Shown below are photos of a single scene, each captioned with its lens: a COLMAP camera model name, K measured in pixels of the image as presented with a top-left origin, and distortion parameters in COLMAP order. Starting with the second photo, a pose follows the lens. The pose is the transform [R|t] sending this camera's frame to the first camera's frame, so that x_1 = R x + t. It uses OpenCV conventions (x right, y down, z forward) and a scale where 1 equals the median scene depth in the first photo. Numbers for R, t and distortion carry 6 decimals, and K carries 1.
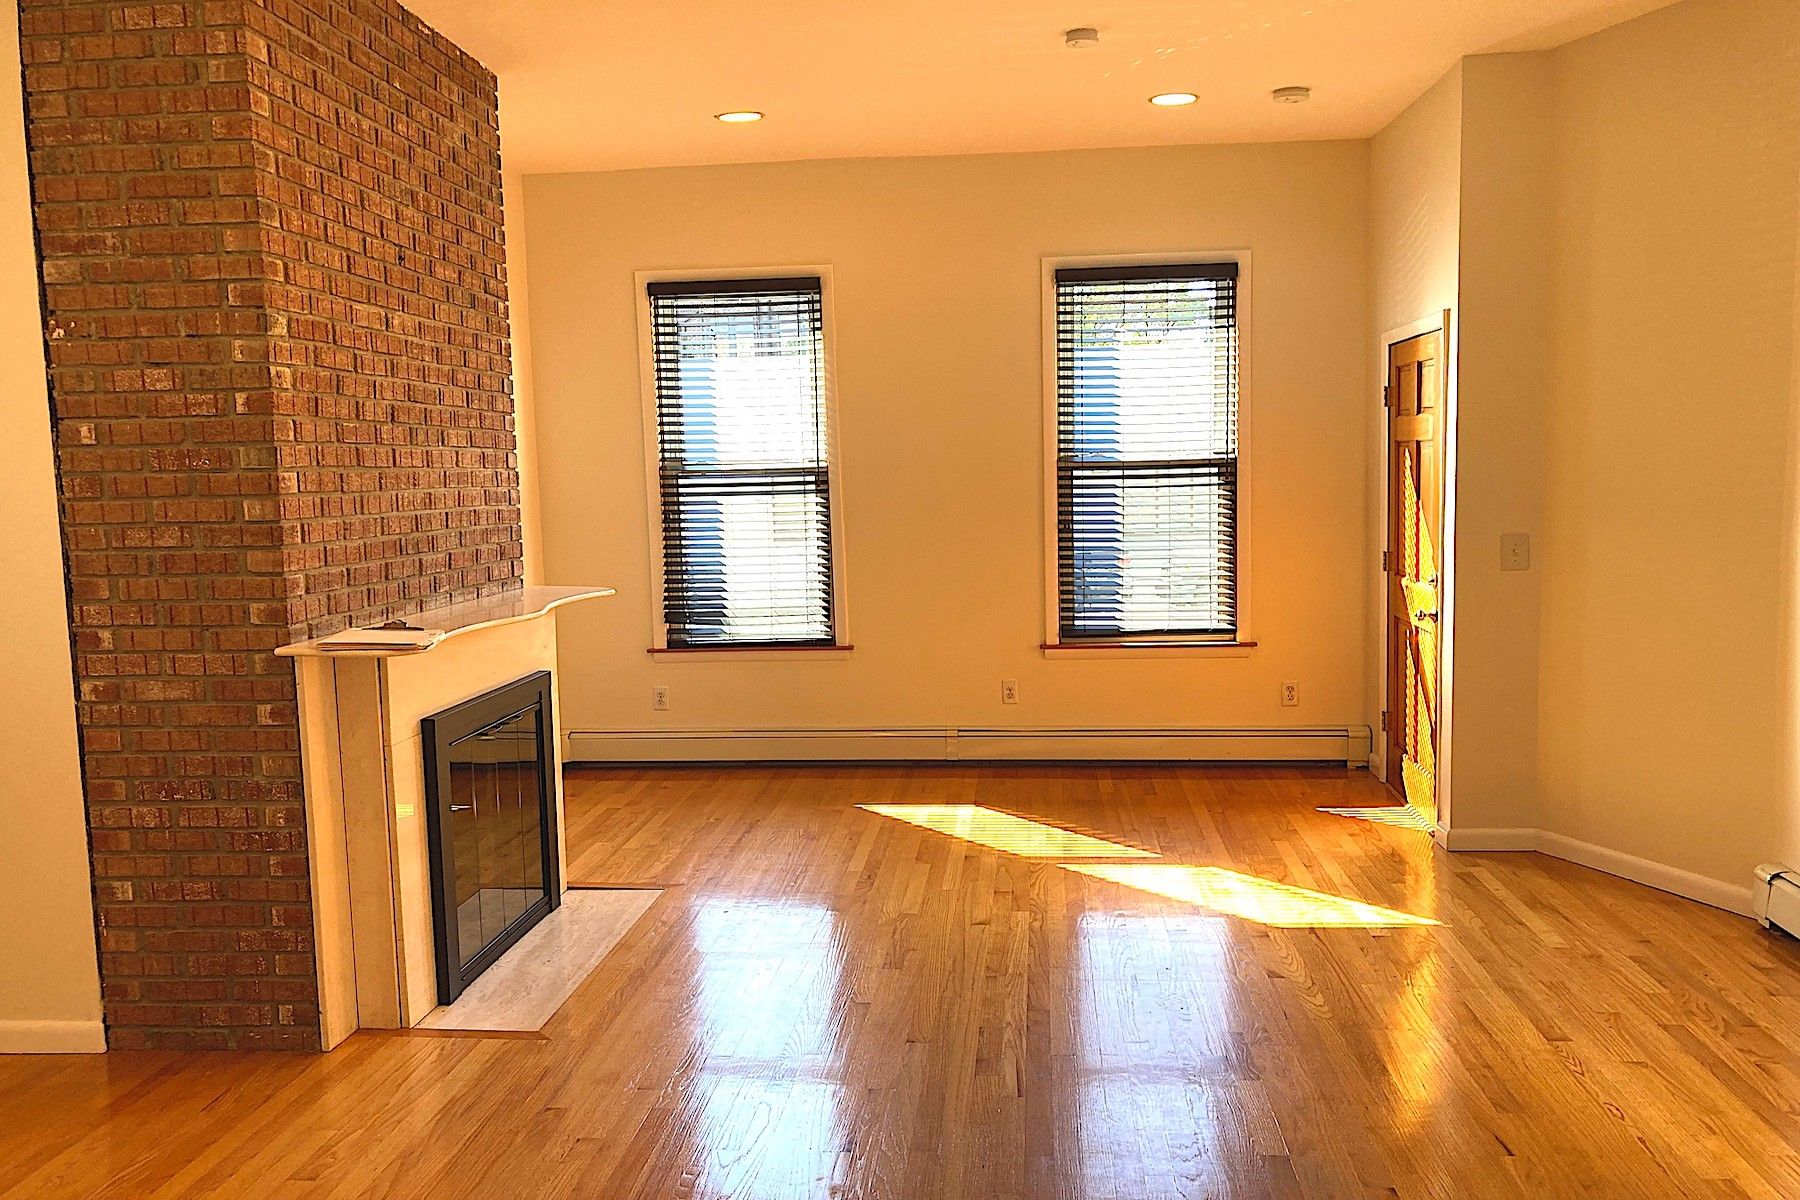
lens RADIAL K [[1473.3, 0, 900.4], [0, 1473.3, 603.5], [0, 0, 1]] dist [0.040393, -0.058941]
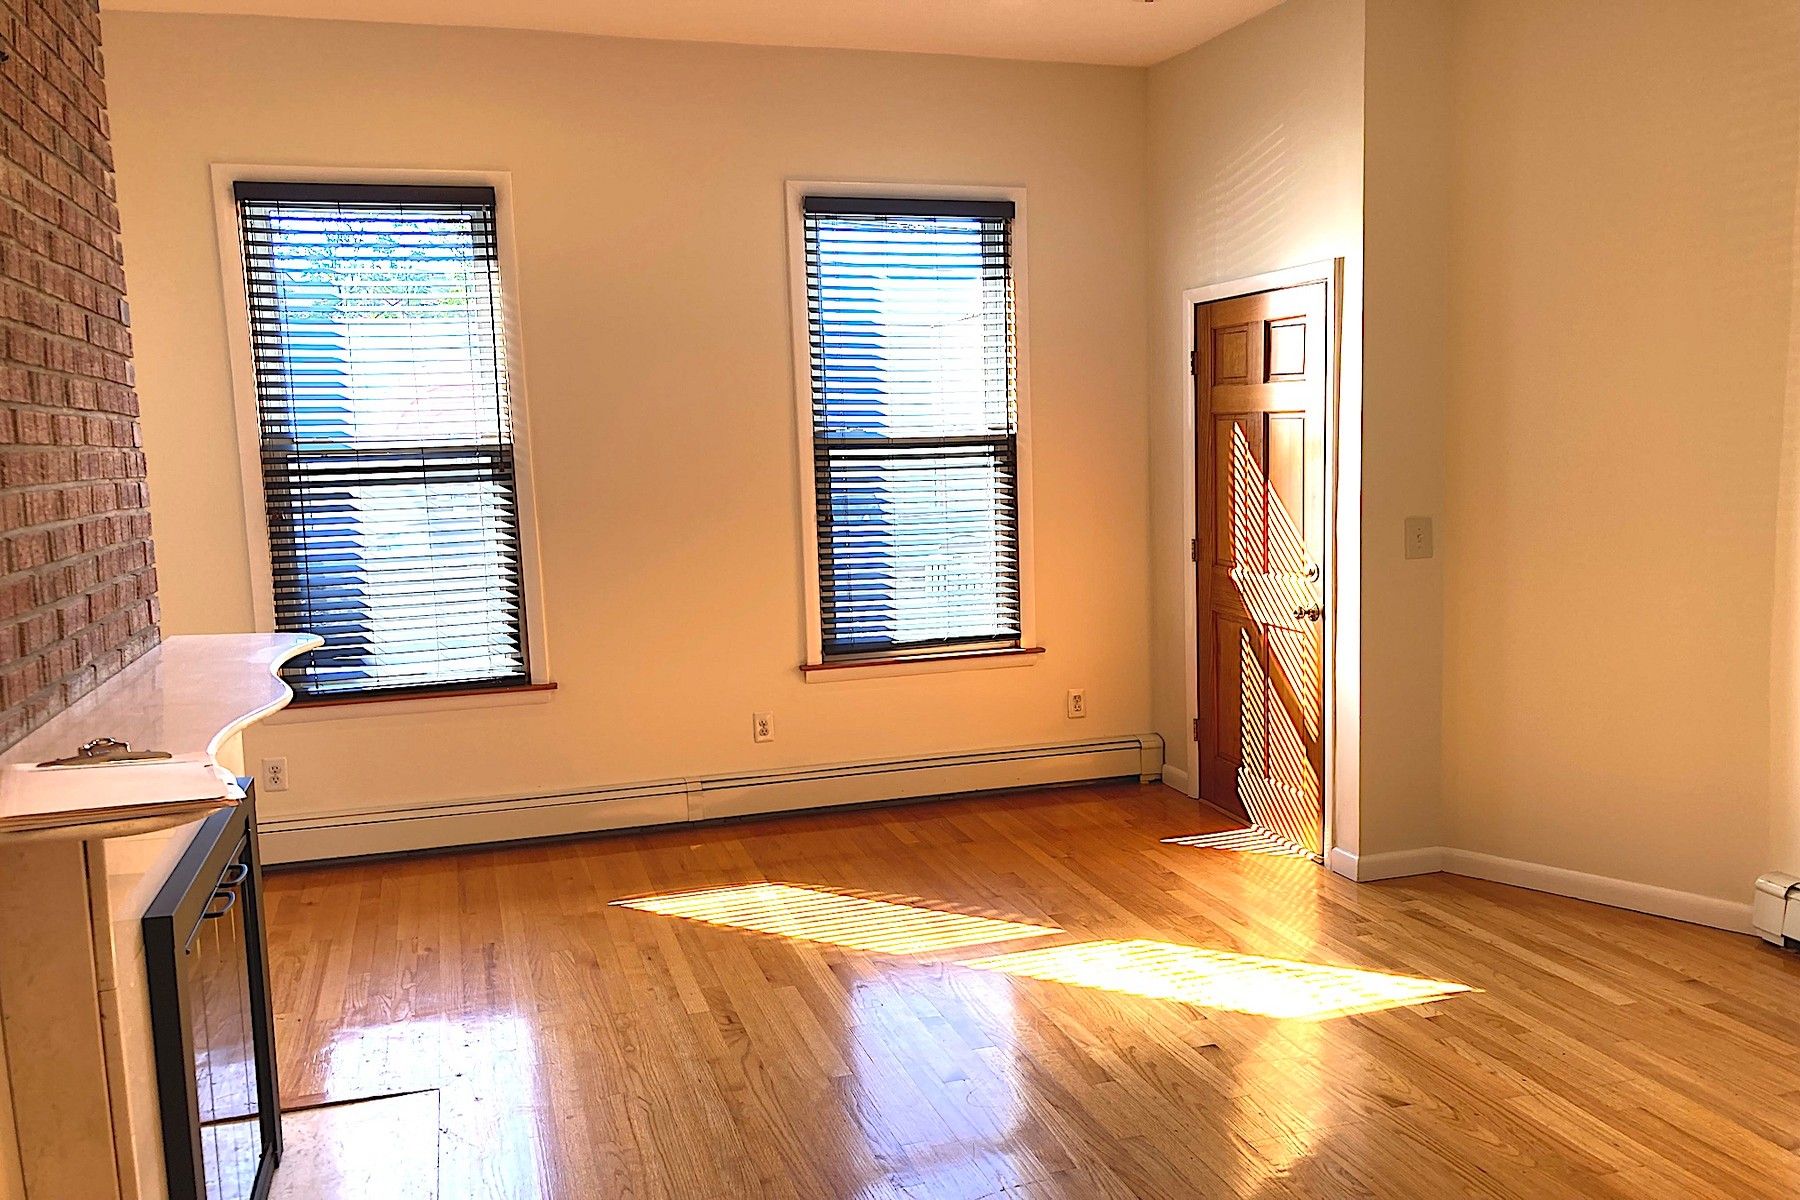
lens RADIAL K [[1473.3, 0, 912.6], [0, 1473.3, 601.0], [0, 0, 1]] dist [0.040393, -0.058941]
pose [[0.919018, -0.045370, 0.391597, -0.163021], [0.041142, 0.998969, 0.019185, -0.020567], [-0.392063, -0.001520, 0.919937, 0.240426]]
